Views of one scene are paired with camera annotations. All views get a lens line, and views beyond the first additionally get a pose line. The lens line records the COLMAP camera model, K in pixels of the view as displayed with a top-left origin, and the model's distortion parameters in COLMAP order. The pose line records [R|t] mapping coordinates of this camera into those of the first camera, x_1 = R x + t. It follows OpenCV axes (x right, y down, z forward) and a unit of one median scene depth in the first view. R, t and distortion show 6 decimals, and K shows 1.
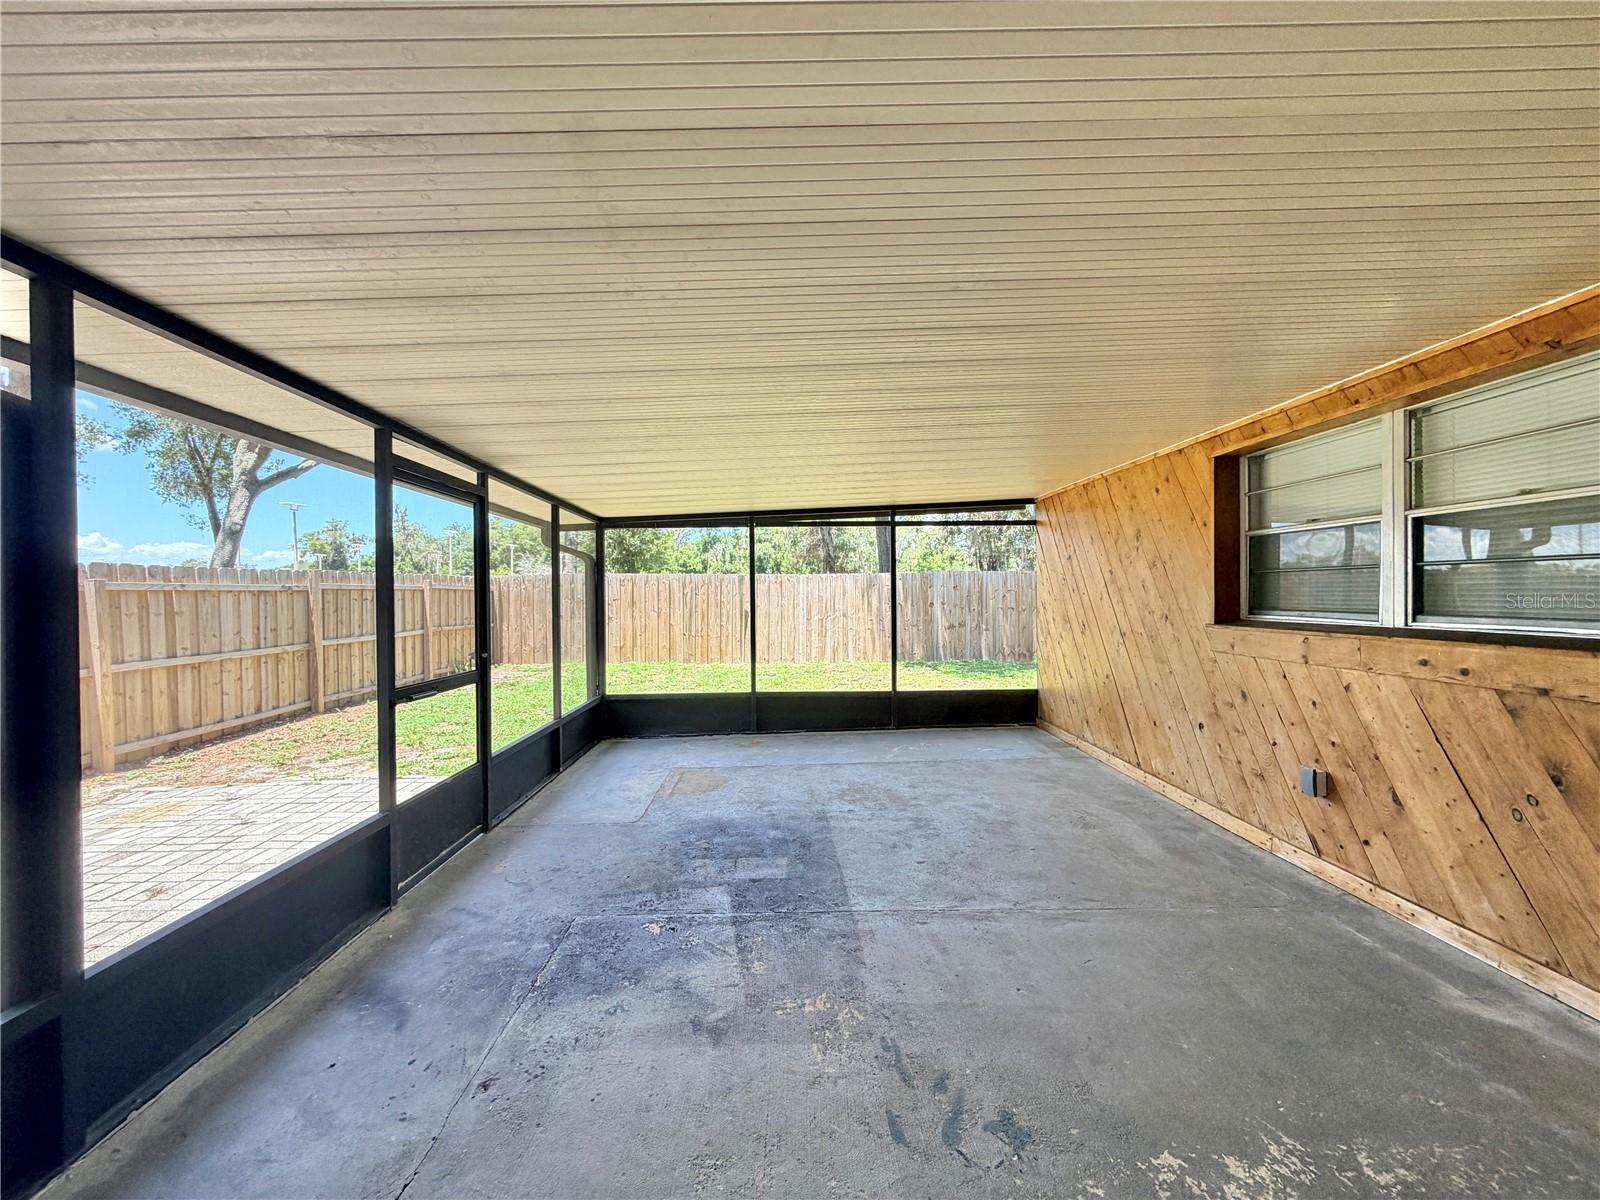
lens RADIAL K [[641.6, 0, 794.8], [0, 641.6, 598.4], [0, 0, 1]] dist [-0.001634, -0.000192]
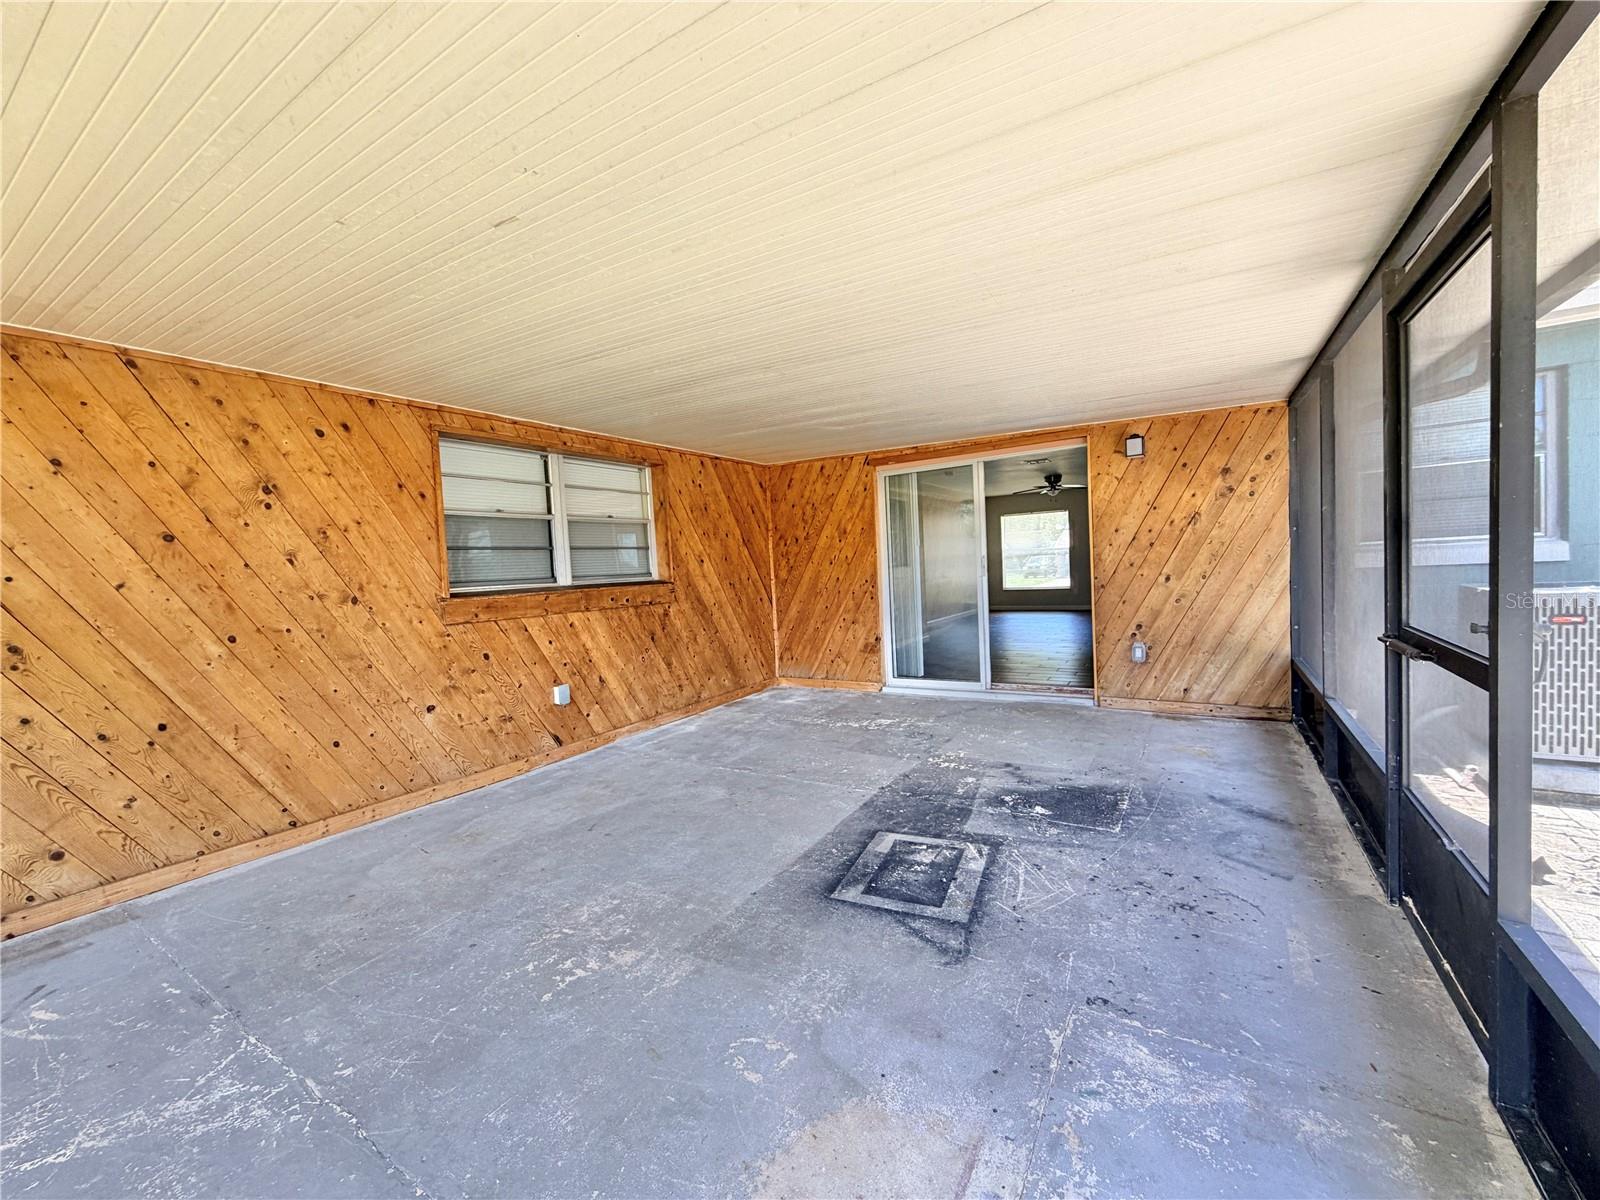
lens RADIAL K [[641.6, 0, 794.8], [0, 641.6, 598.4], [0, 0, 1]] dist [-0.001634, -0.000192]
pose [[-0.828287, 0.027806, 0.559613, -0.468254], [0.064555, 0.996853, 0.046017, 0.038739], [-0.556572, 0.074242, -0.827475, 1.990082]]
